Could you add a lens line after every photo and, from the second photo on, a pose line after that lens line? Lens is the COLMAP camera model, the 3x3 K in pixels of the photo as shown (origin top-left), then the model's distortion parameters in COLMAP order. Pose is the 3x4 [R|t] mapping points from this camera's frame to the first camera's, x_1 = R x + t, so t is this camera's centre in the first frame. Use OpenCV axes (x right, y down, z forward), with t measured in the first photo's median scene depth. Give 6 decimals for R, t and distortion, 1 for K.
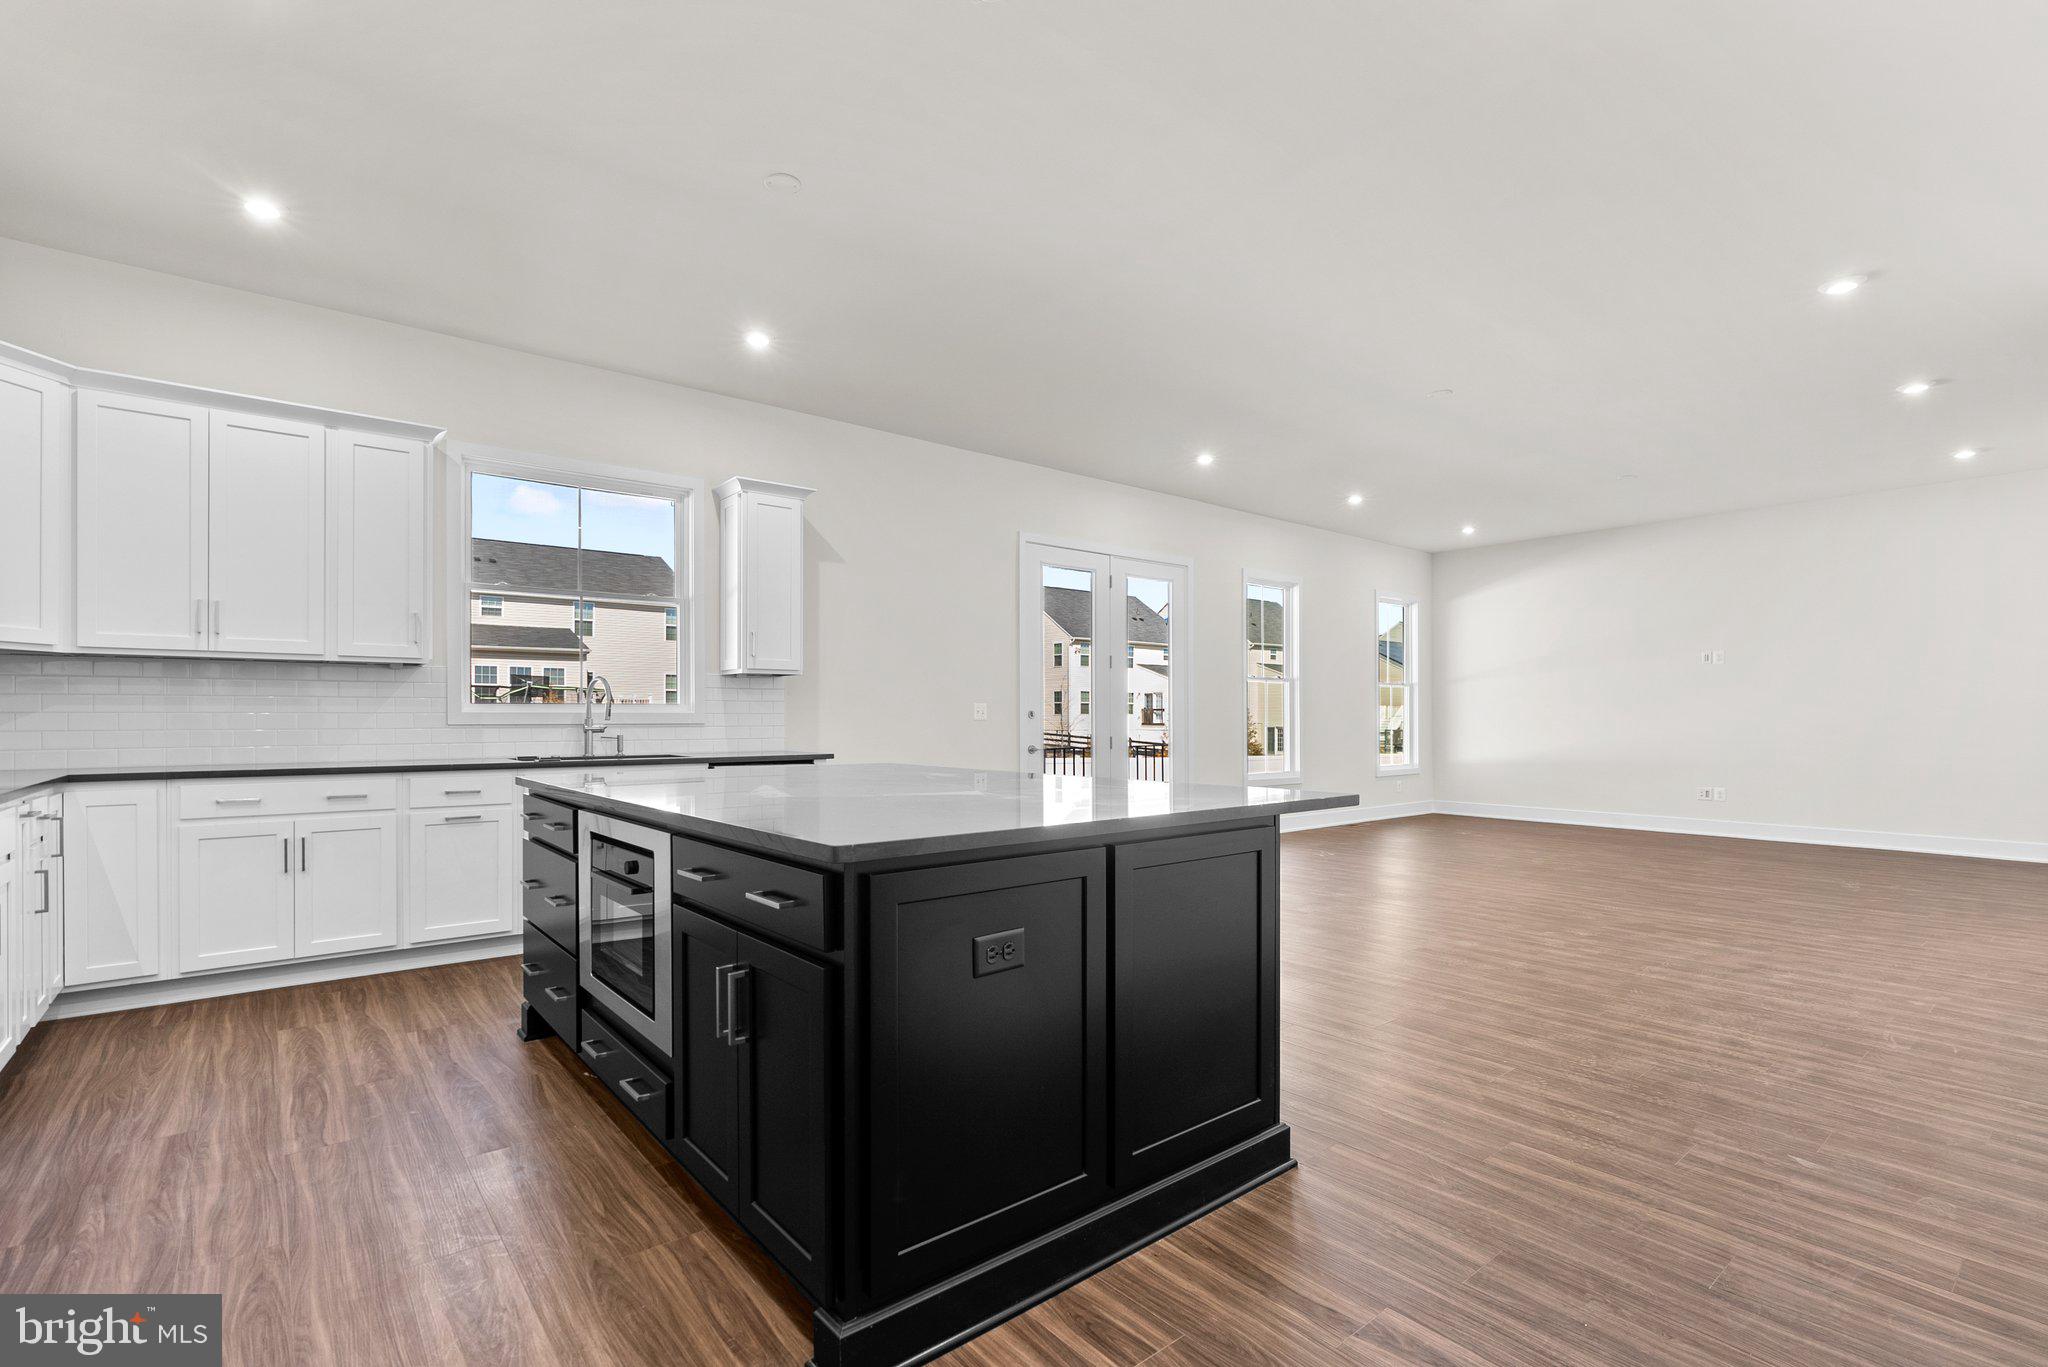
lens RADIAL K [[920.9, 0, 995.9], [0, 920.9, 712.9], [0, 0, 1]] dist [-0.014044, 0.005441]
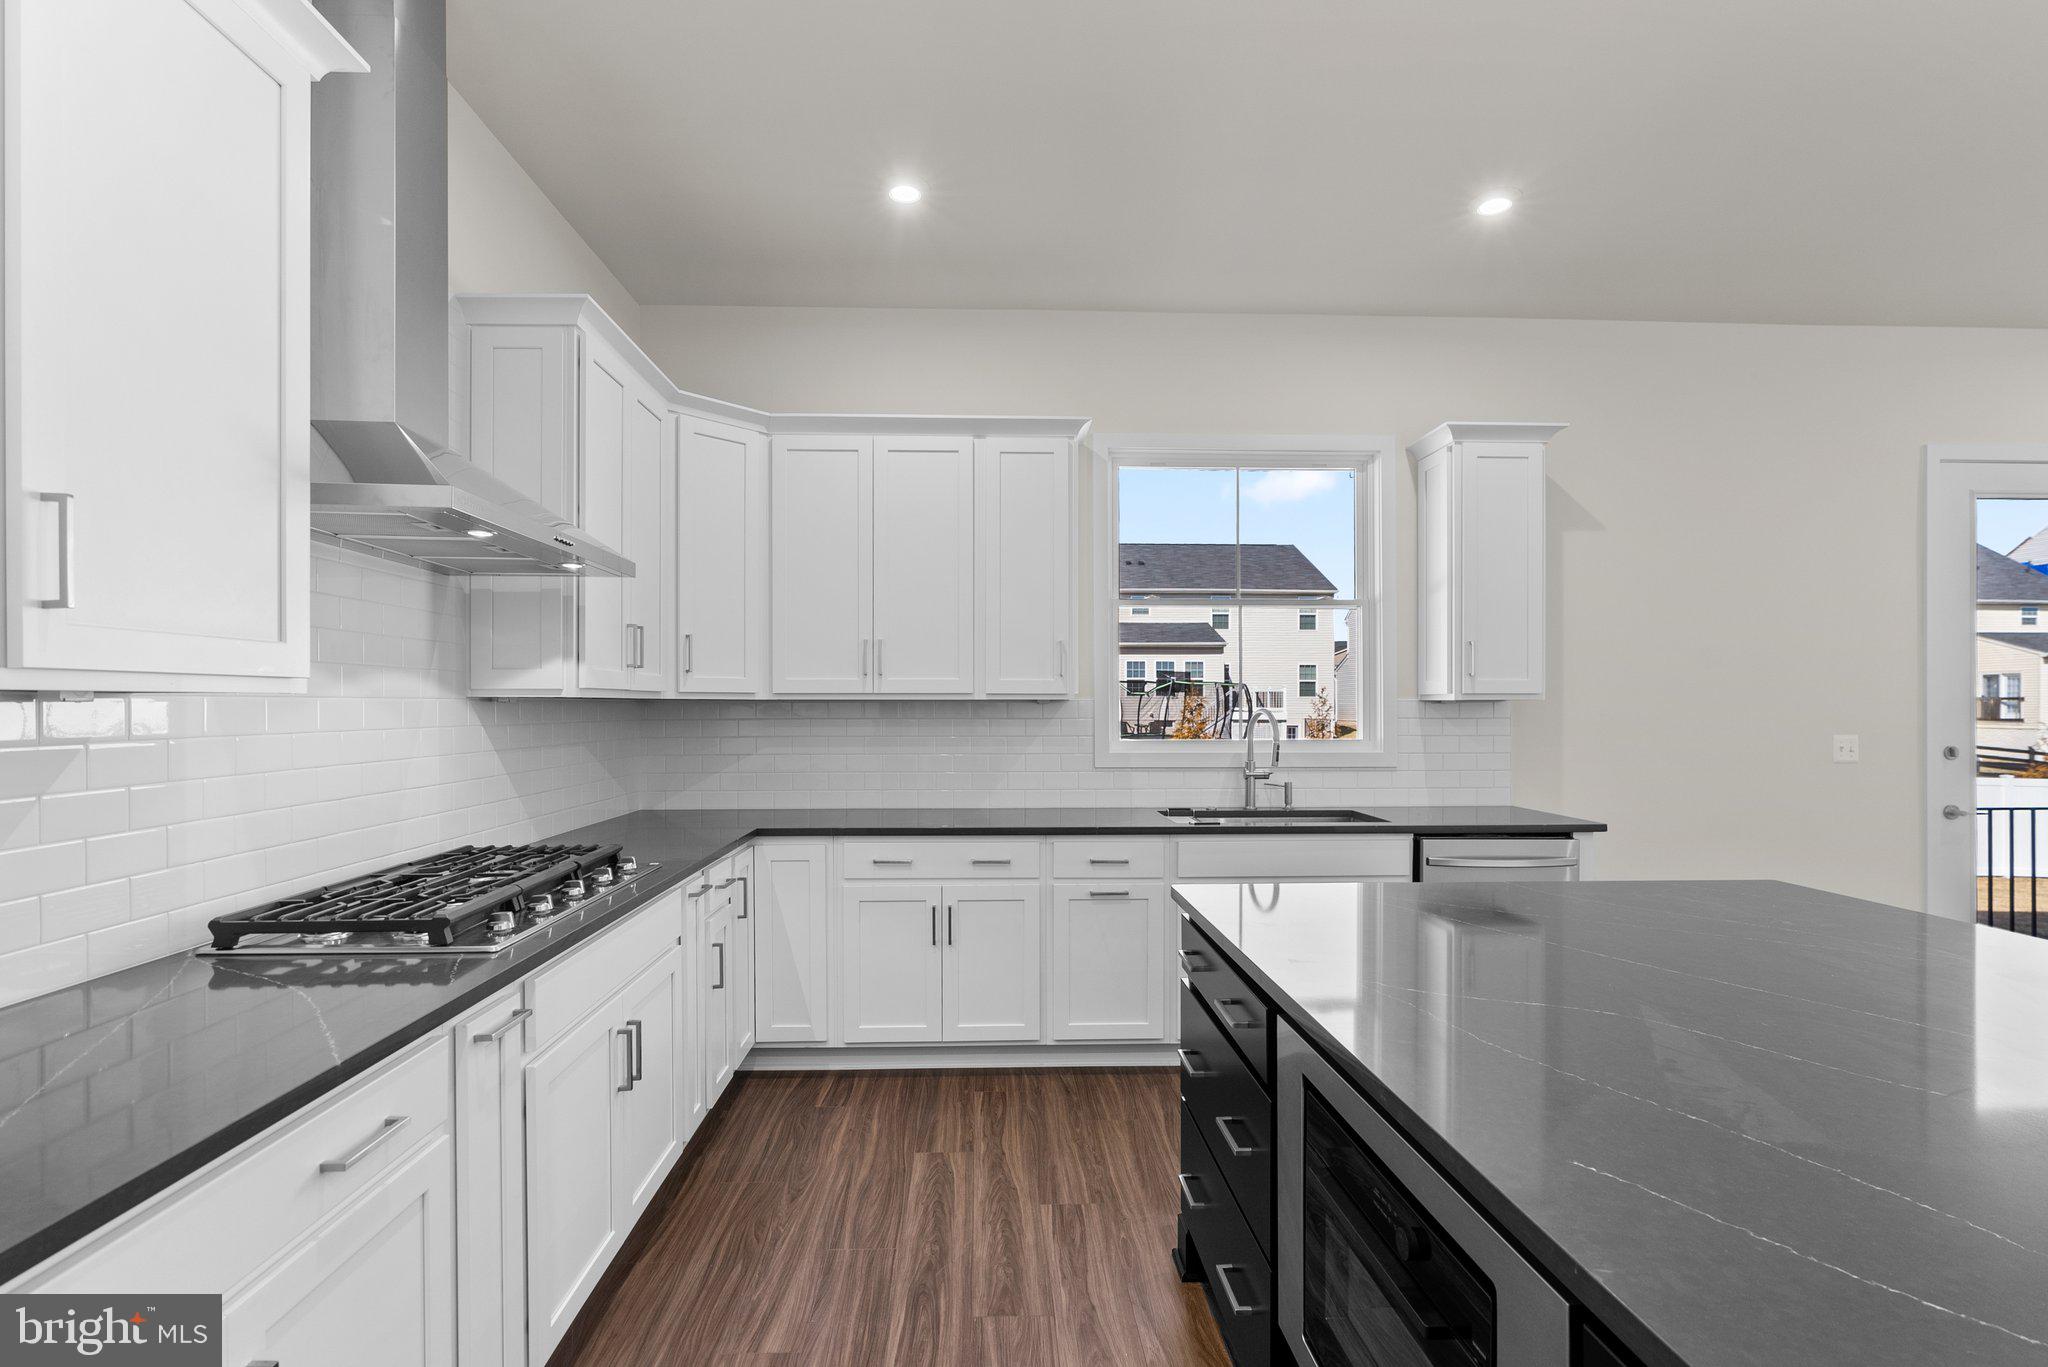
lens RADIAL K [[938.4, 0, 1021.8], [0, 938.4, 705.5], [0, 0, 1]] dist [-0.006539, 0.000132]
pose [[0.808866, 0.001871, -0.587990, -0.160210], [0.001724, 0.999983, 0.005554, -0.057522], [0.587991, -0.005506, 0.808849, 0.292206]]
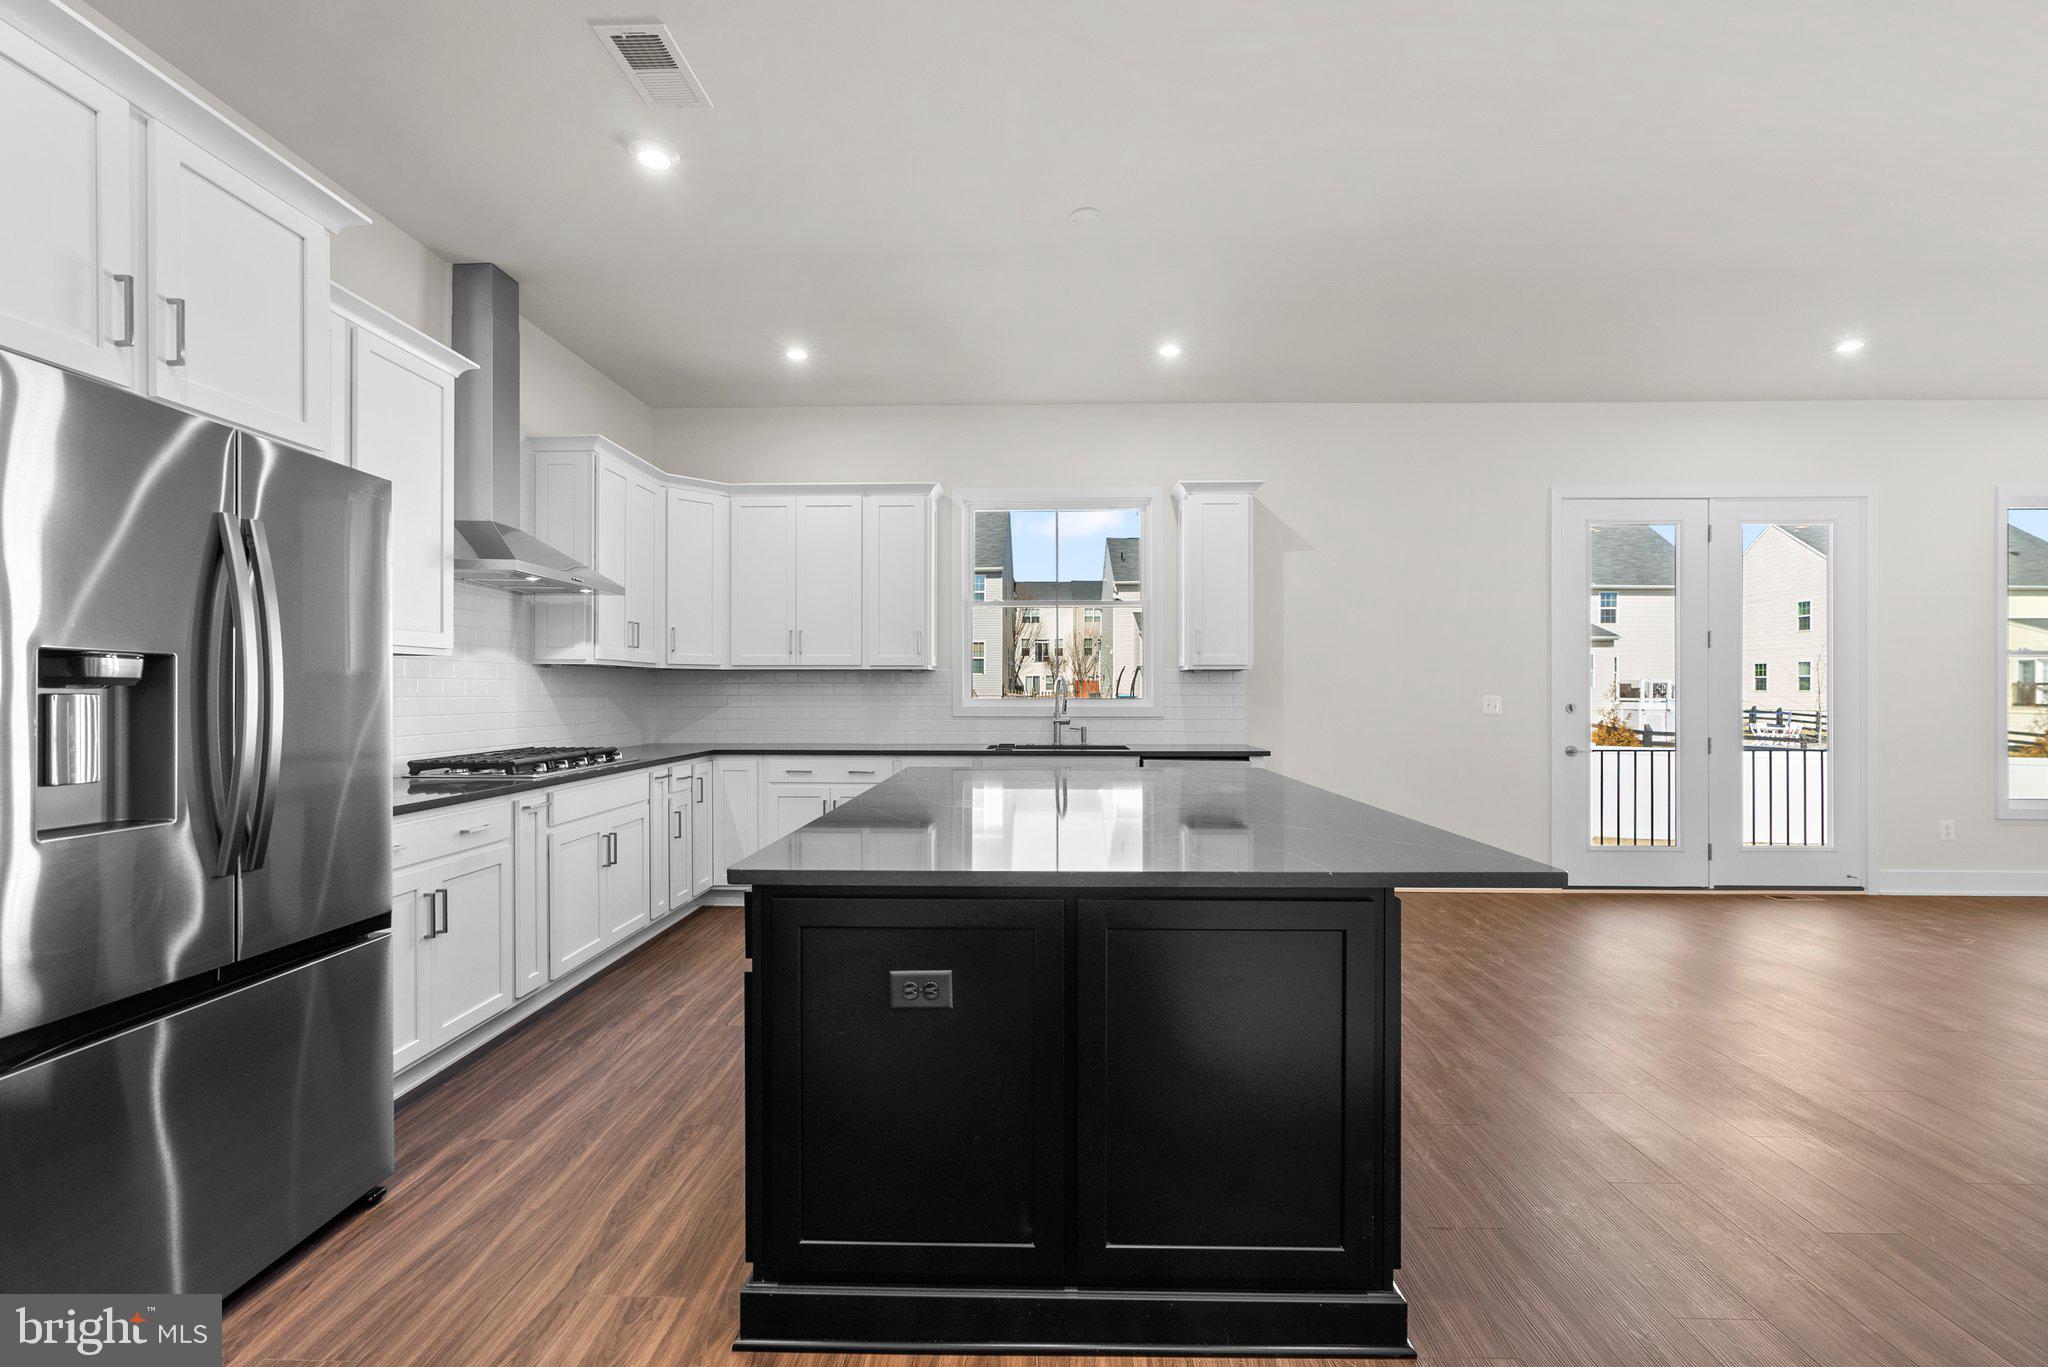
lens RADIAL K [[904.5, 0, 1026.0], [0, 904.5, 687.4], [0, 0, 1]] dist [-0.013813, 0.000012]
pose [[0.769614, -0.000994, -0.638509, 0.309175], [0.001549, 0.999999, 0.000311, -0.031128], [0.638508, -0.001228, 0.769614, 0.130644]]
